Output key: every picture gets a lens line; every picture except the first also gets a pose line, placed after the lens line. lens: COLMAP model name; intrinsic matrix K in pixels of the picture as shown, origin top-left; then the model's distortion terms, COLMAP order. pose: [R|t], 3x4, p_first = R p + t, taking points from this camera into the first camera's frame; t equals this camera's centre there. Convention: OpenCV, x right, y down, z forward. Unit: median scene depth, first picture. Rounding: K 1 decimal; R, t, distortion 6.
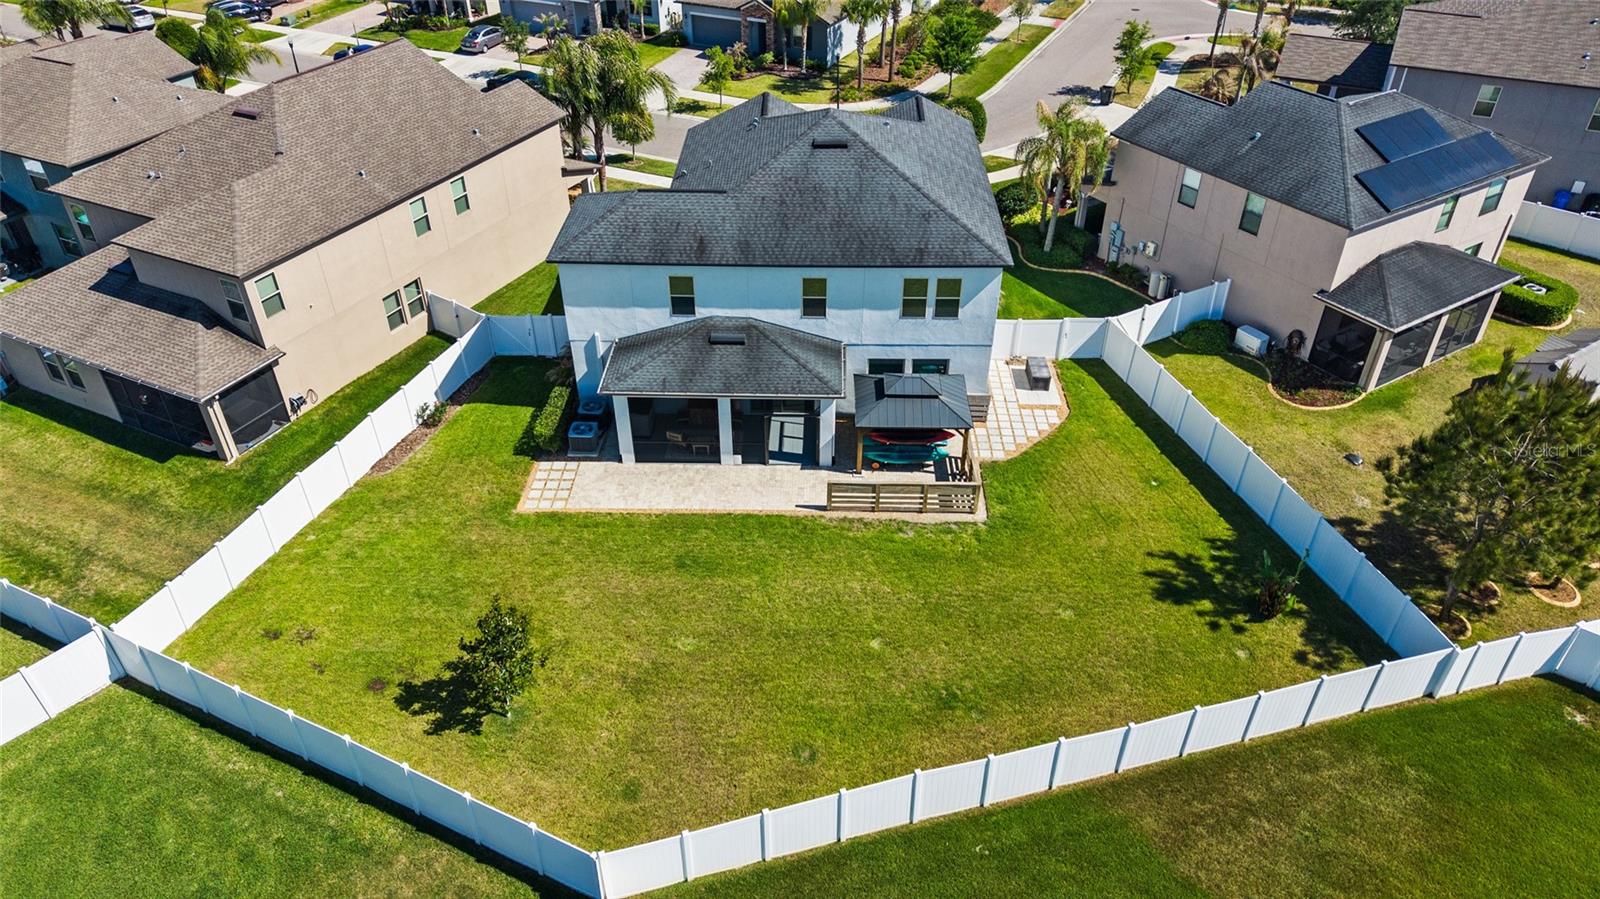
lens RADIAL K [[1061.9, 0, 800.0], [0, 1061.9, 449.5], [0, 0, 1]] dist [0.109830, -0.167389]
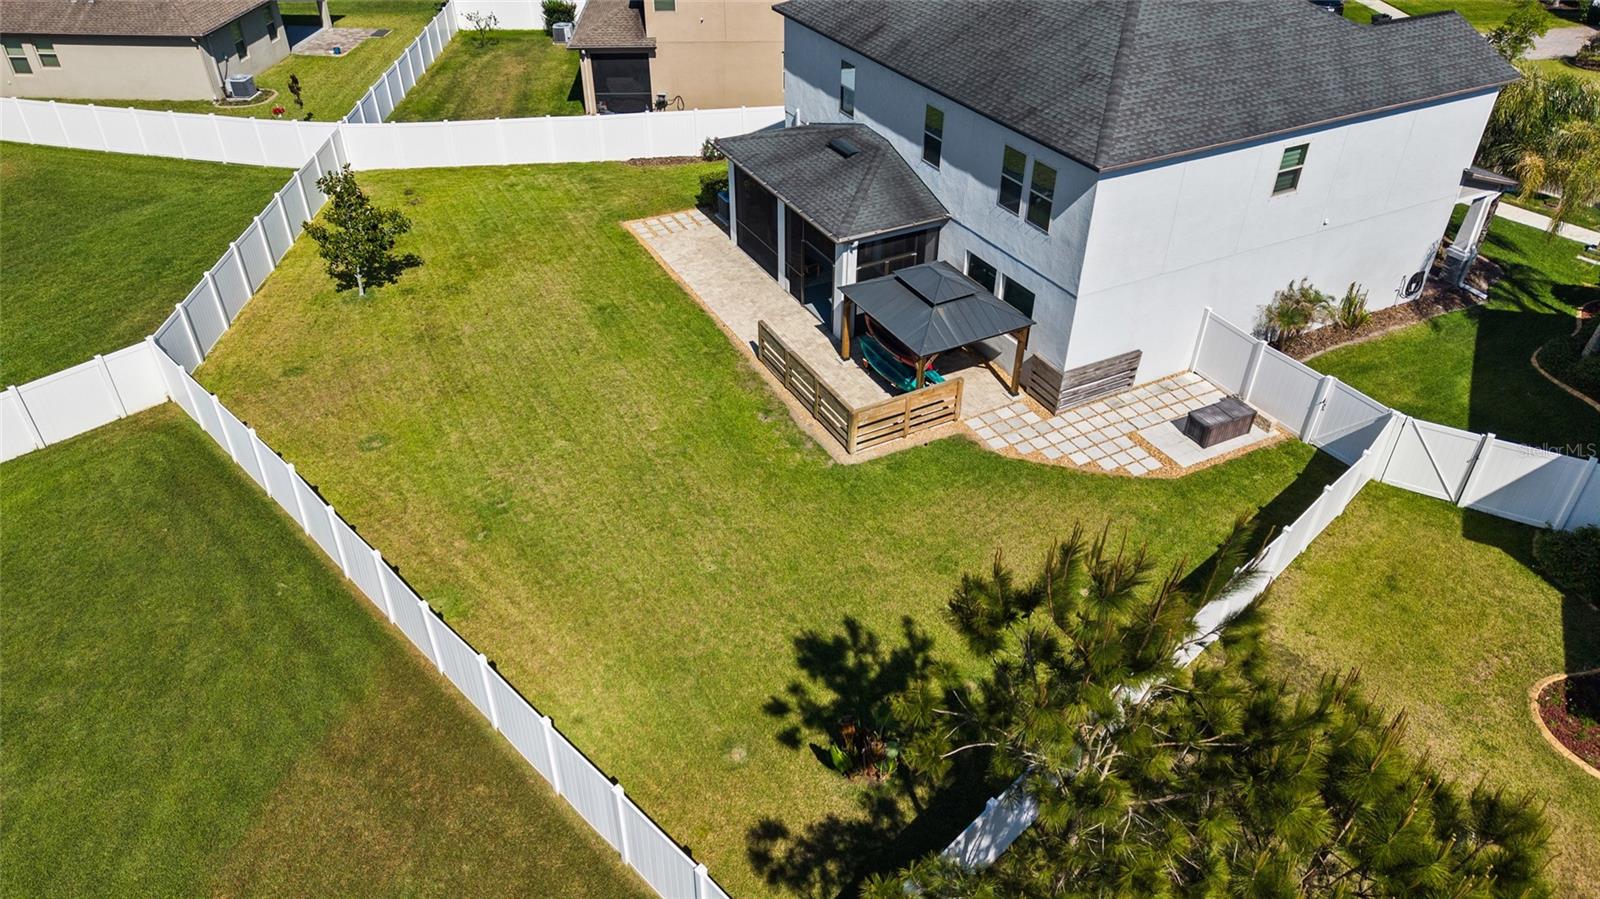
lens RADIAL K [[1061.9, 0, 800.0], [0, 1061.9, 449.5], [0, 0, 1]] dist [0.109830, -0.167389]
pose [[0.485372, 0.512878, -0.708075, 0.601250], [-0.514567, 0.822324, 0.242906, -0.091712], [0.706848, 0.246453, 0.663043, 0.456860]]
